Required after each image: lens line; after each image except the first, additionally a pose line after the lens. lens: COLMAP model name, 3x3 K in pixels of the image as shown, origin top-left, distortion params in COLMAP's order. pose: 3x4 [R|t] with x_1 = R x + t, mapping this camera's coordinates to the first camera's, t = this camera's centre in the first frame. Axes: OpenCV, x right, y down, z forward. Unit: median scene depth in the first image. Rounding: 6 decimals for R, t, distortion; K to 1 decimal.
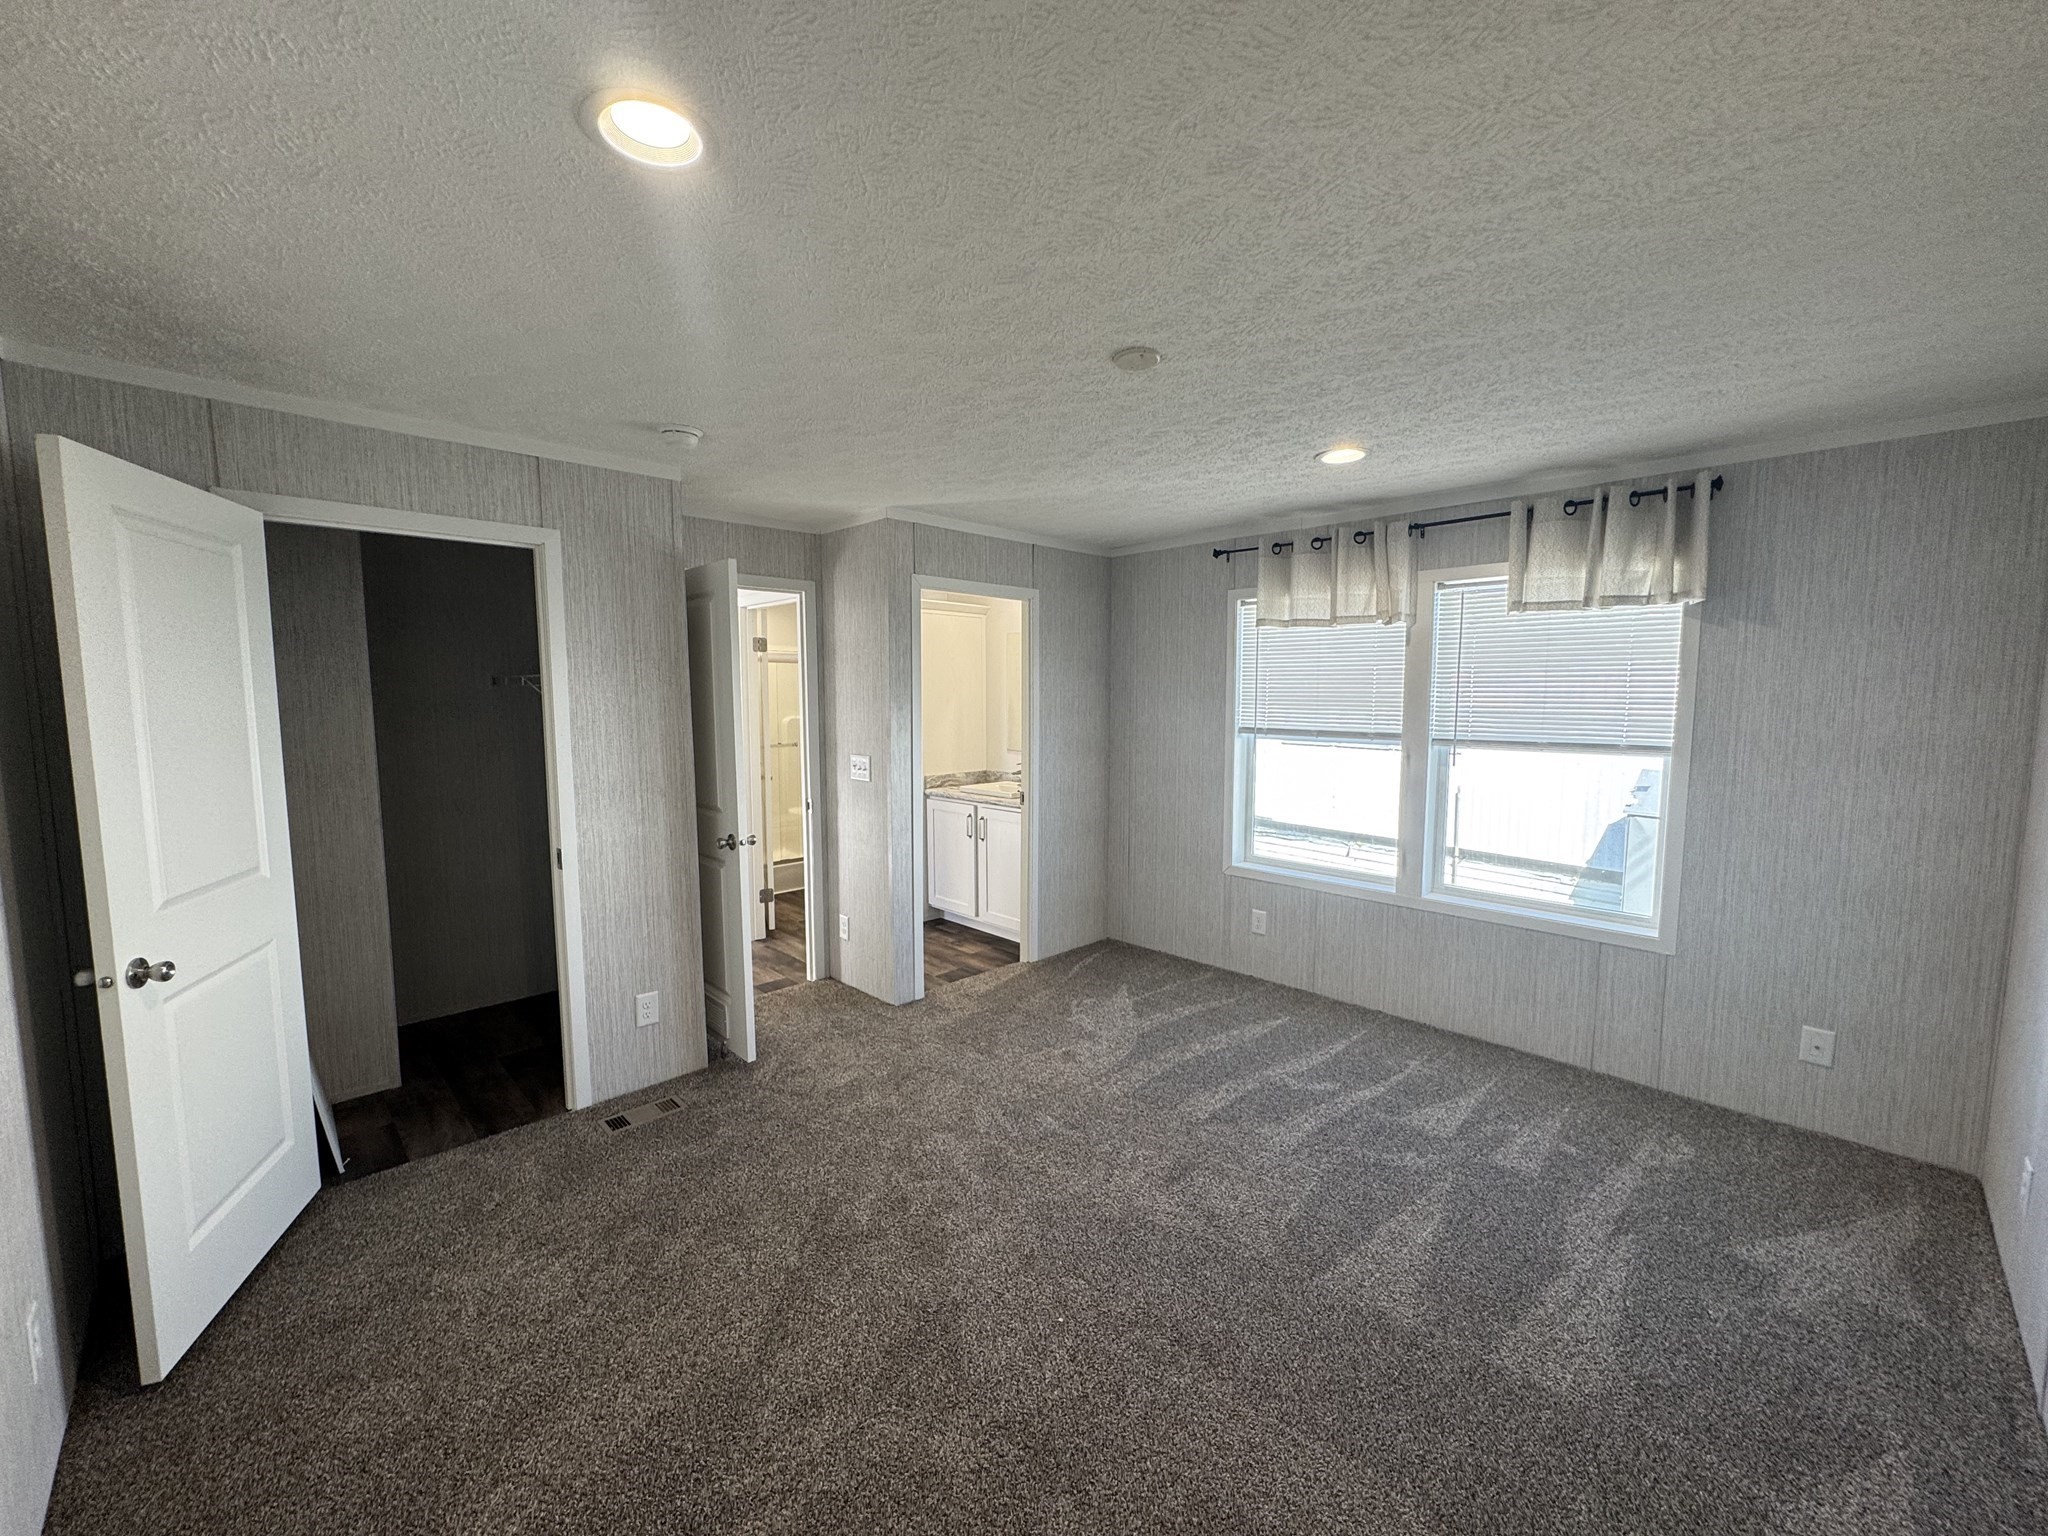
lens RADIAL K [[819.5, 0, 1021.4], [0, 819.5, 770.1], [0, 0, 1]] dist [-0.004303, 0.001843]
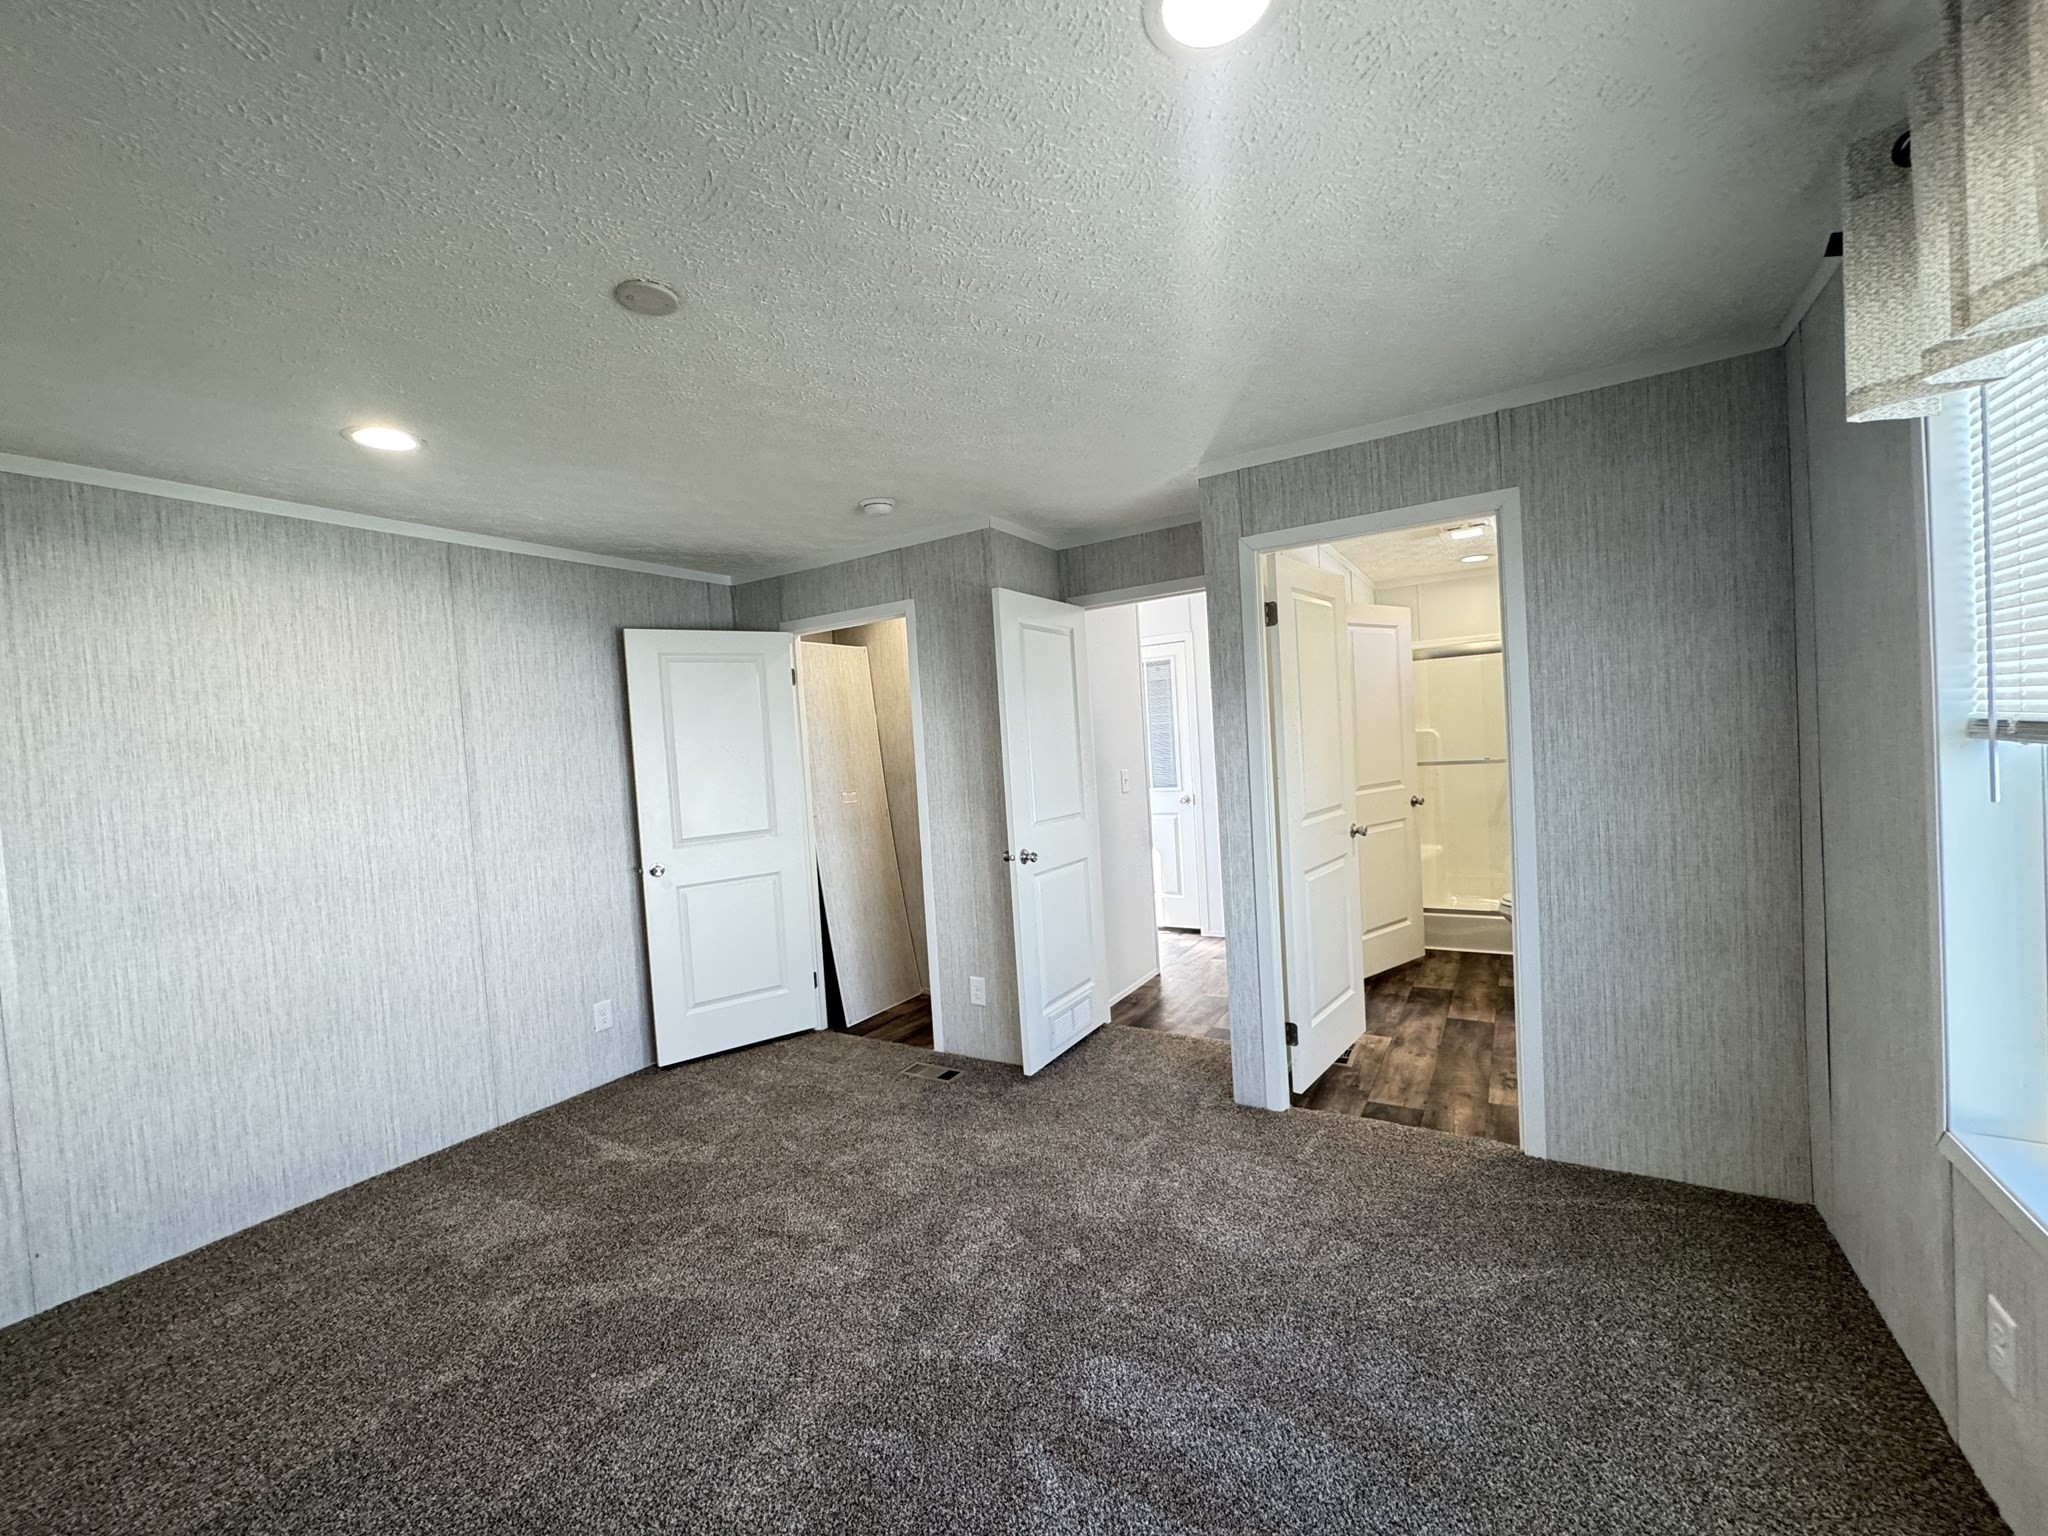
lens RADIAL K [[819.5, 0, 1028.5], [0, 819.5, 767.7], [0, 0, 1]] dist [-0.004303, 0.001843]
pose [[0.254621, 0.012200, -0.966964, 0.545635], [-0.029530, 0.999552, 0.004835, -0.025225], [0.966590, 0.027323, 0.254867, 0.617097]]
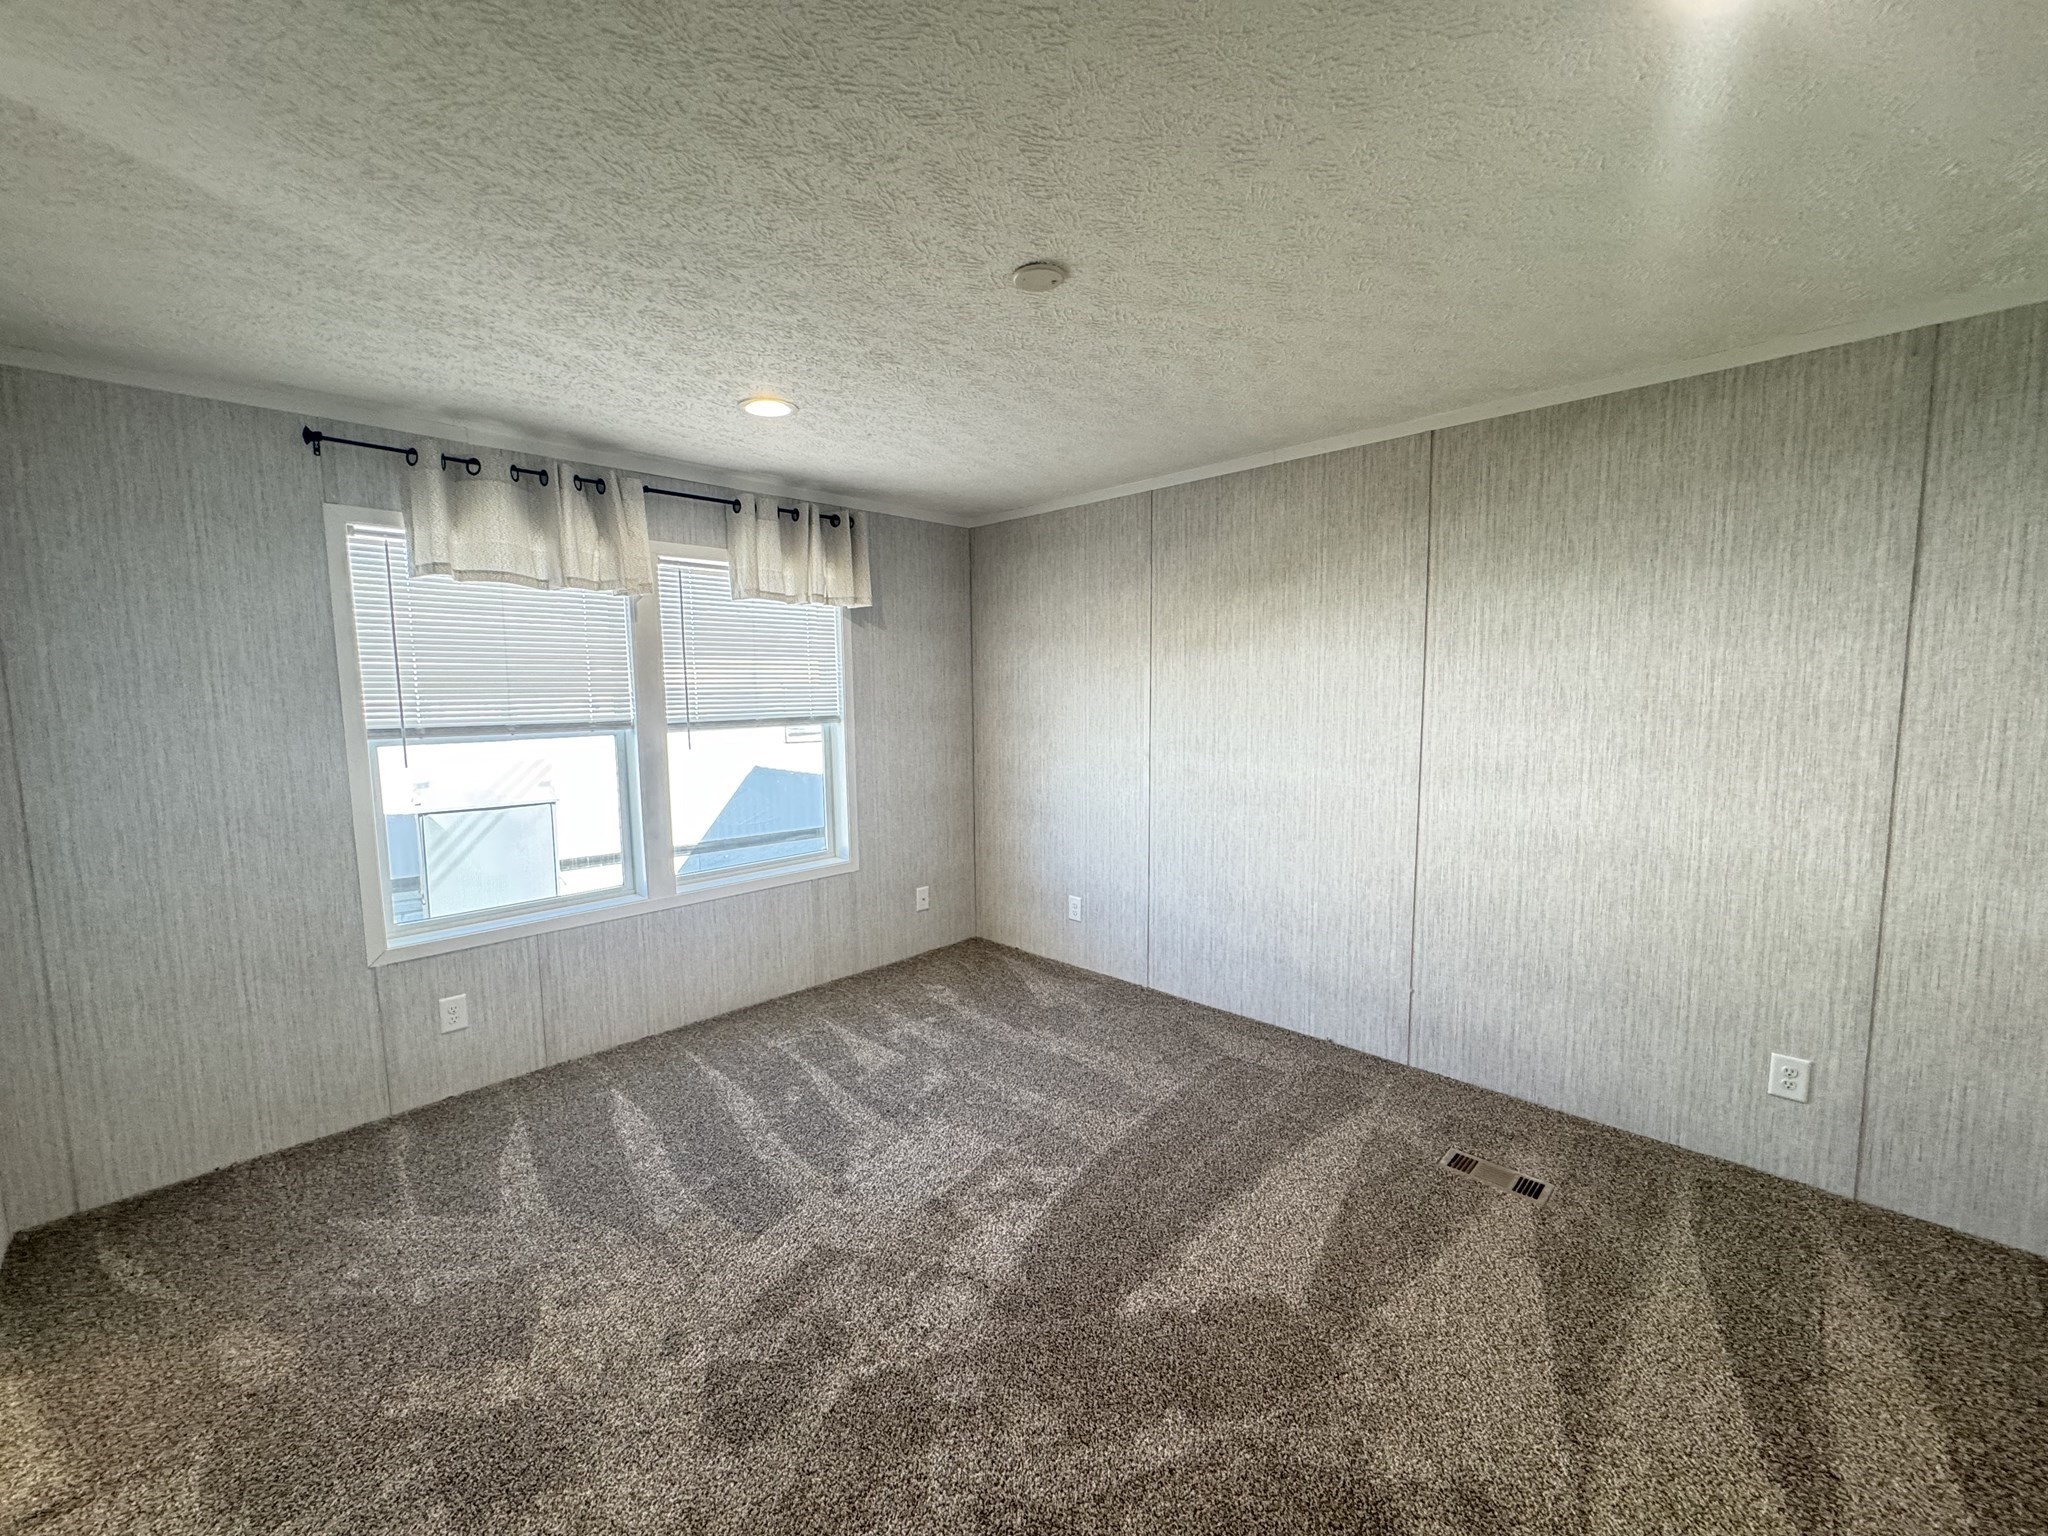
lens RADIAL K [[819.5, 0, 1028.7], [0, 819.5, 765.8], [0, 0, 1]] dist [-0.004303, 0.001843]
pose [[-0.025169, -0.097609, 0.994907, -0.415773], [0.108927, 0.989028, 0.099788, -0.036236], [-0.993731, 0.110884, -0.014260, 0.569773]]
